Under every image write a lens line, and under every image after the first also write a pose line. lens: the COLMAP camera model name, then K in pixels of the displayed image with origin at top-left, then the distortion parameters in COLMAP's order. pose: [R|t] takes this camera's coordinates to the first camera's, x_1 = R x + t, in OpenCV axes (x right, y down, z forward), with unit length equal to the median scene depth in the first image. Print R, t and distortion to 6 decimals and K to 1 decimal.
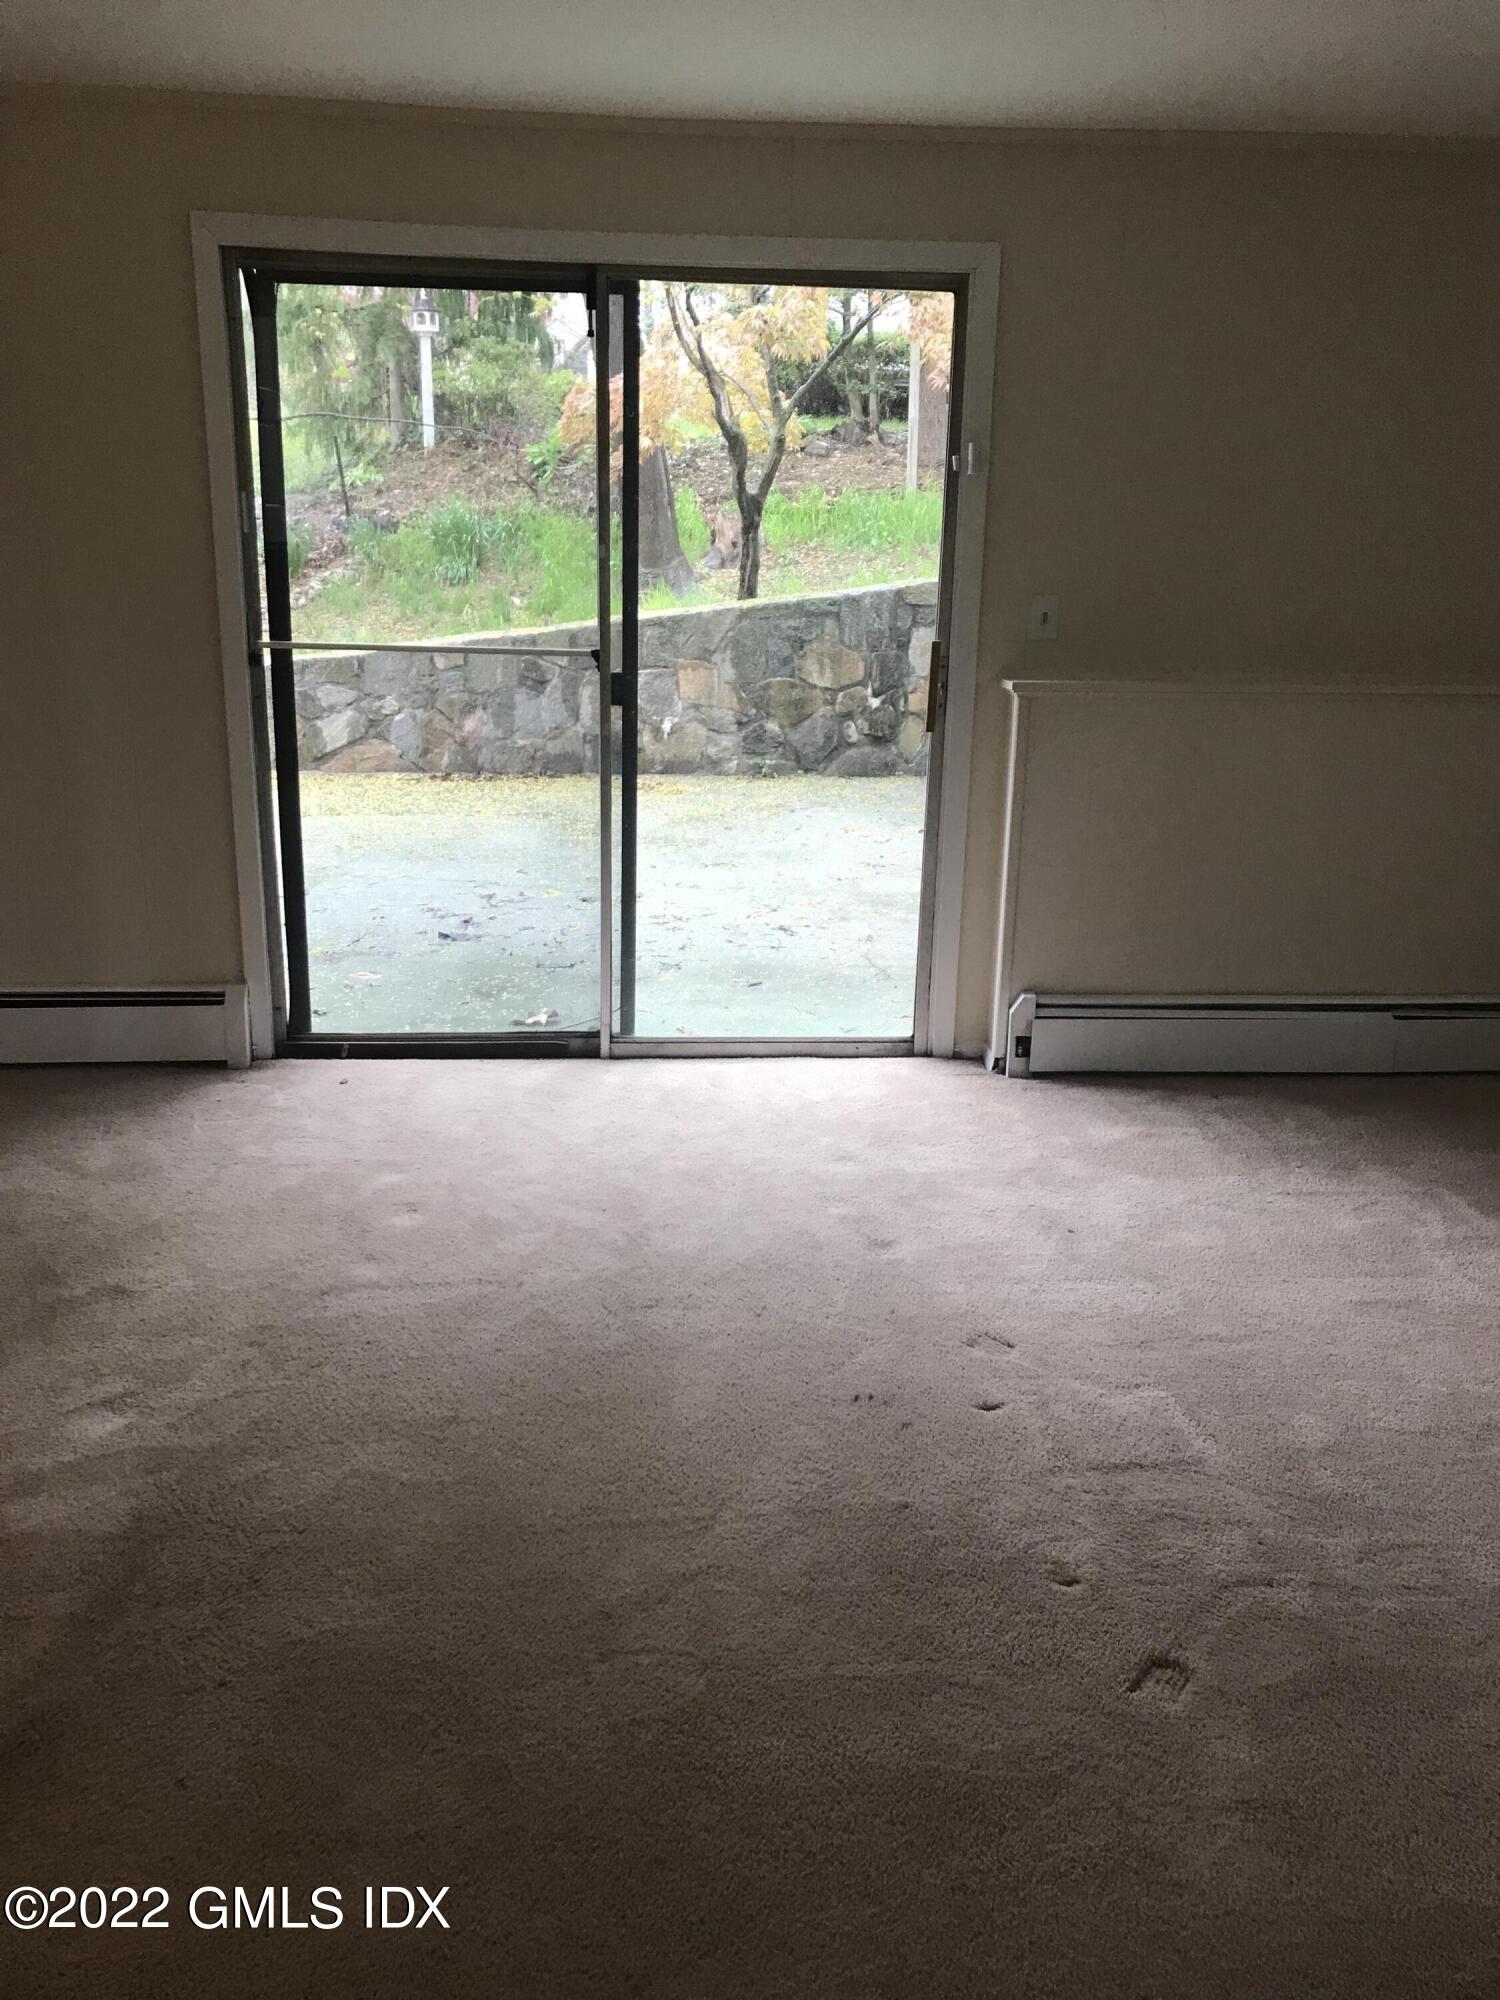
lens RADIAL K [[1663.9, 0, 750.0], [0, 1663.9, 1000.0], [0, 0, 1]] dist [0.030184, -0.027356]
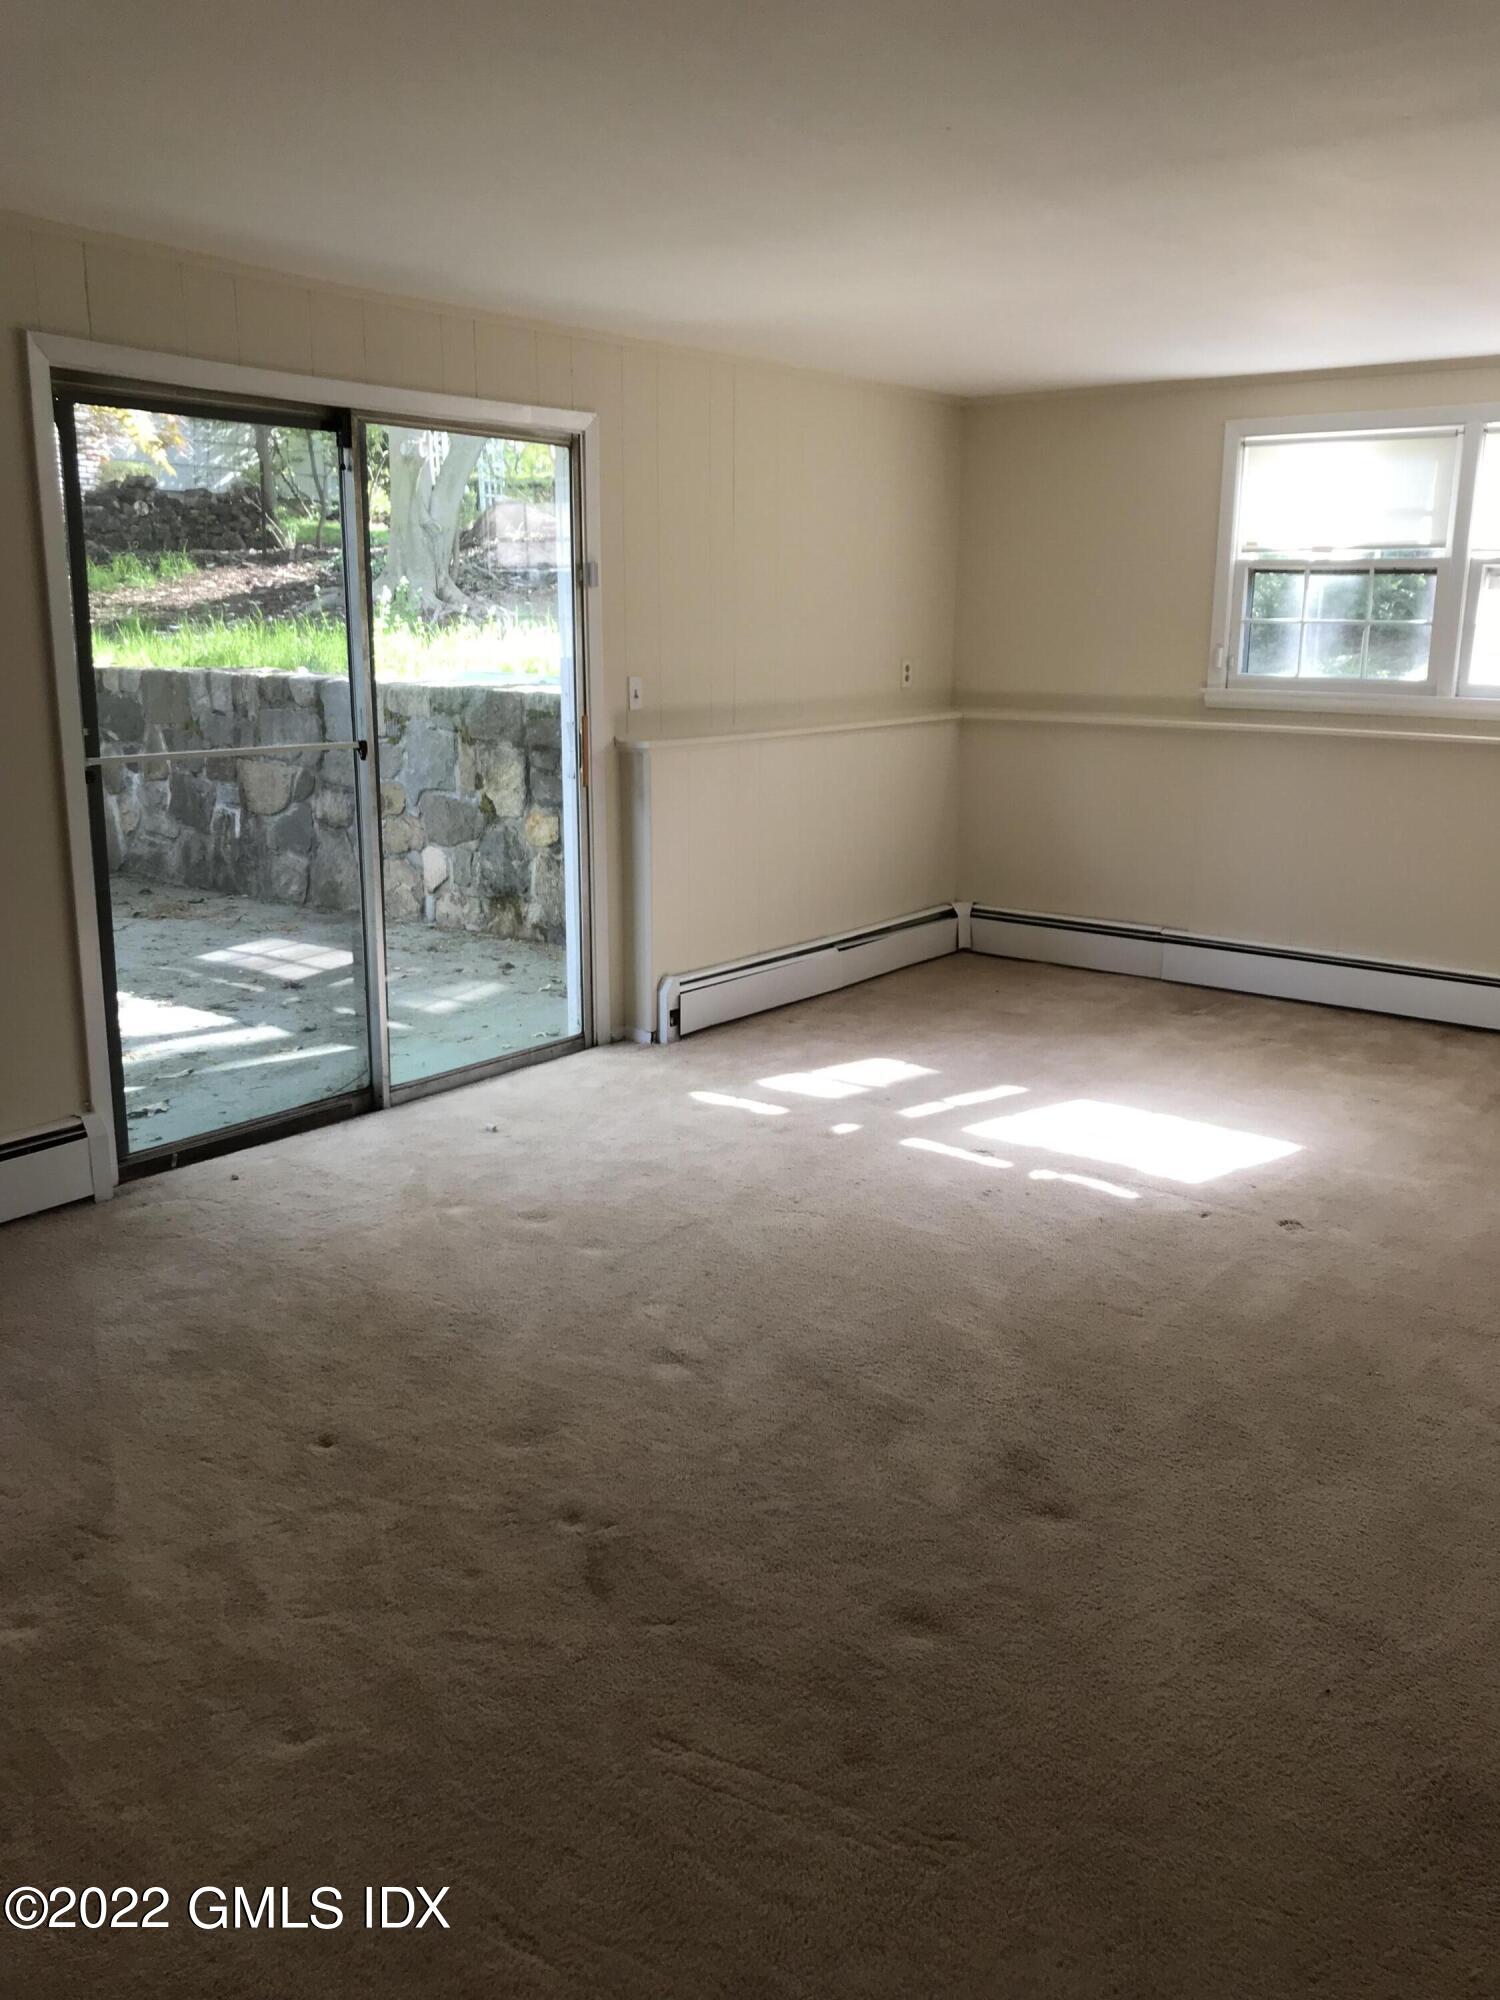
lens RADIAL K [[1649.3, 0, 787.1], [0, 1649.3, 977.4], [0, 0, 1]] dist [0.018022, -0.044905]
pose [[0.652229, -0.178825, 0.736627, -0.721757], [0.228270, 0.973001, 0.034092, -0.026137], [-0.722835, 0.145914, 0.675439, 0.063727]]
